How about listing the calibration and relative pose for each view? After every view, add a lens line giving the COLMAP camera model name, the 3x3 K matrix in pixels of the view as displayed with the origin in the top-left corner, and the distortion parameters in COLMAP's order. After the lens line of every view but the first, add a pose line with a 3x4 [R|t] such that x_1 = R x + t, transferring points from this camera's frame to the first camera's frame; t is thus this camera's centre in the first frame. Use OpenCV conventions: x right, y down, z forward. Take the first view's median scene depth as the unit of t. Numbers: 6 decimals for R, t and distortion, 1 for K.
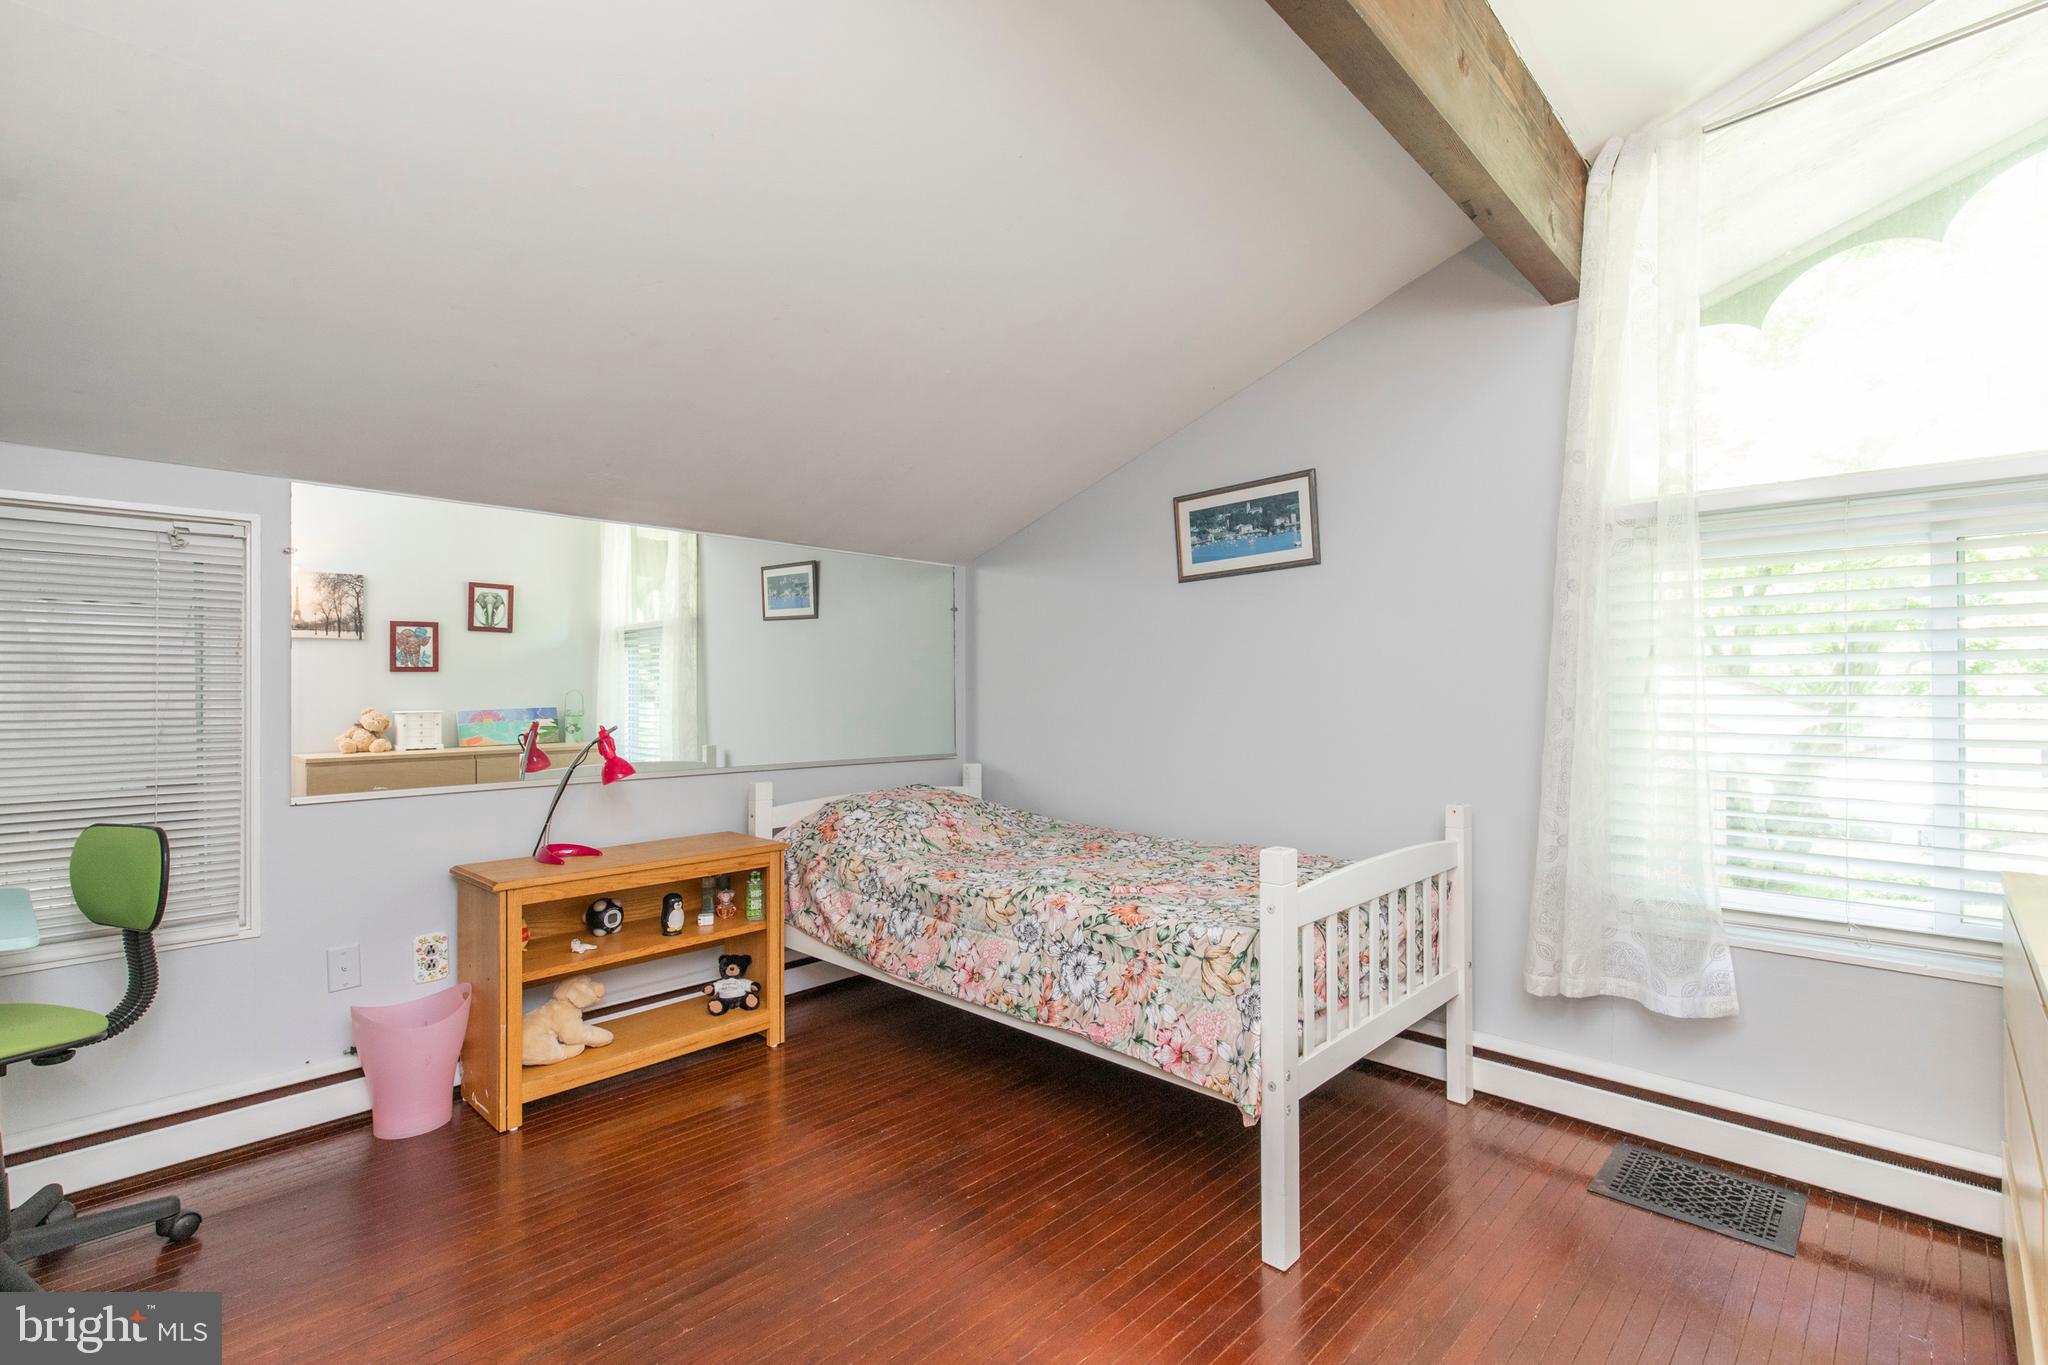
lens RADIAL K [[927.0, 0, 1021.0], [0, 927.0, 687.1], [0, 0, 1]] dist [0.009069, -0.000517]
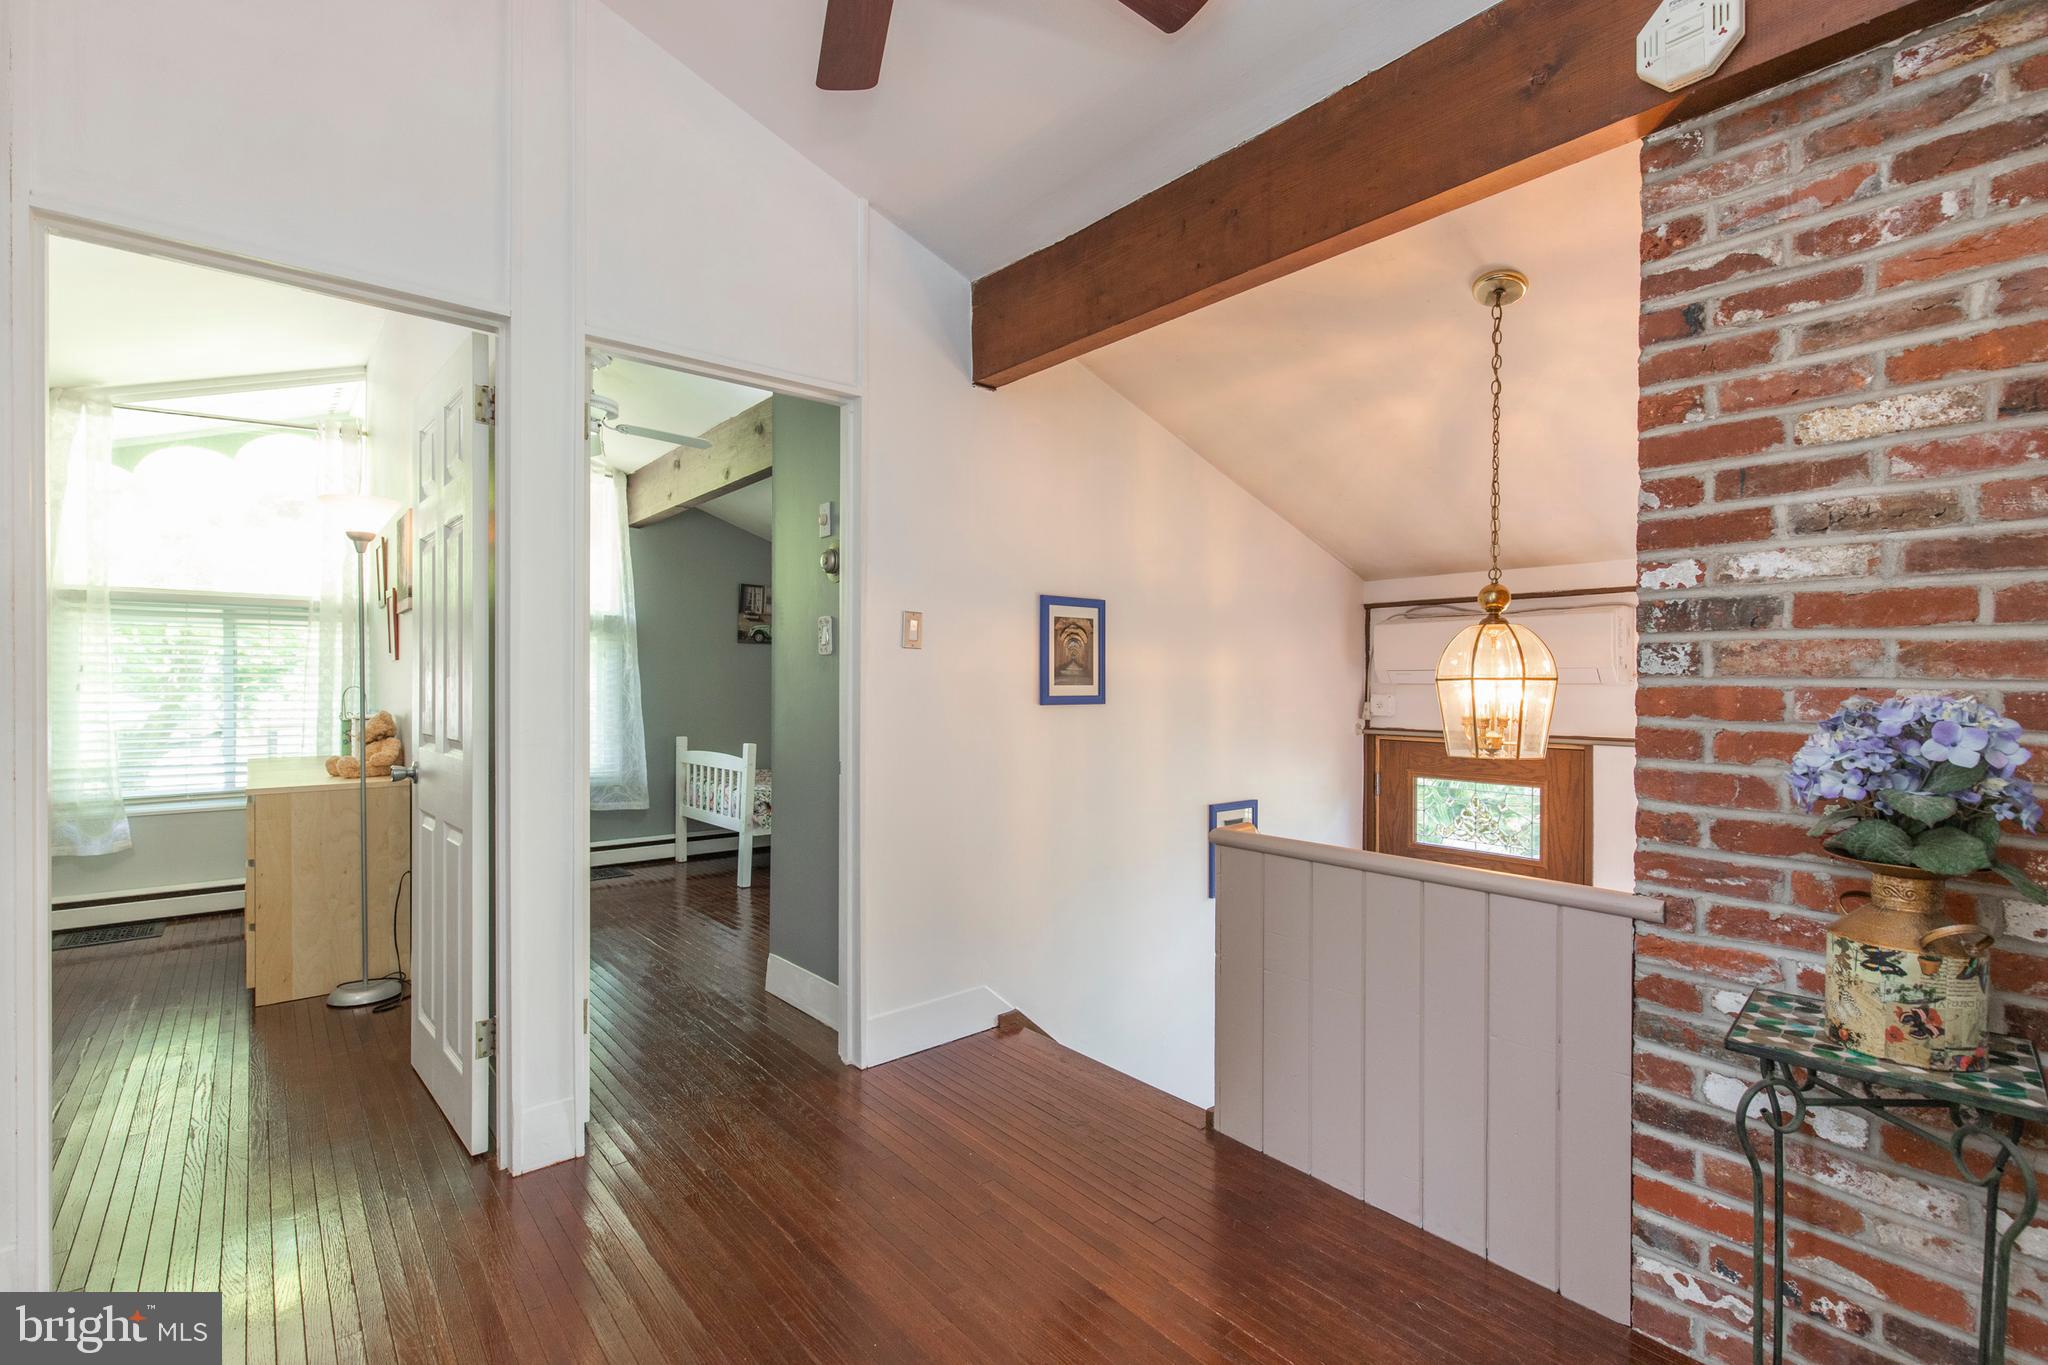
lens RADIAL K [[927.0, 0, 1021.0], [0, 927.0, 687.1], [0, 0, 1]] dist [0.009069, -0.000517]
pose [[0.108067, -0.002168, 0.994141, -1.020151], [-0.011584, 0.999927, 0.003440, -0.030895], [-0.994076, -0.011888, 0.108034, -1.118193]]
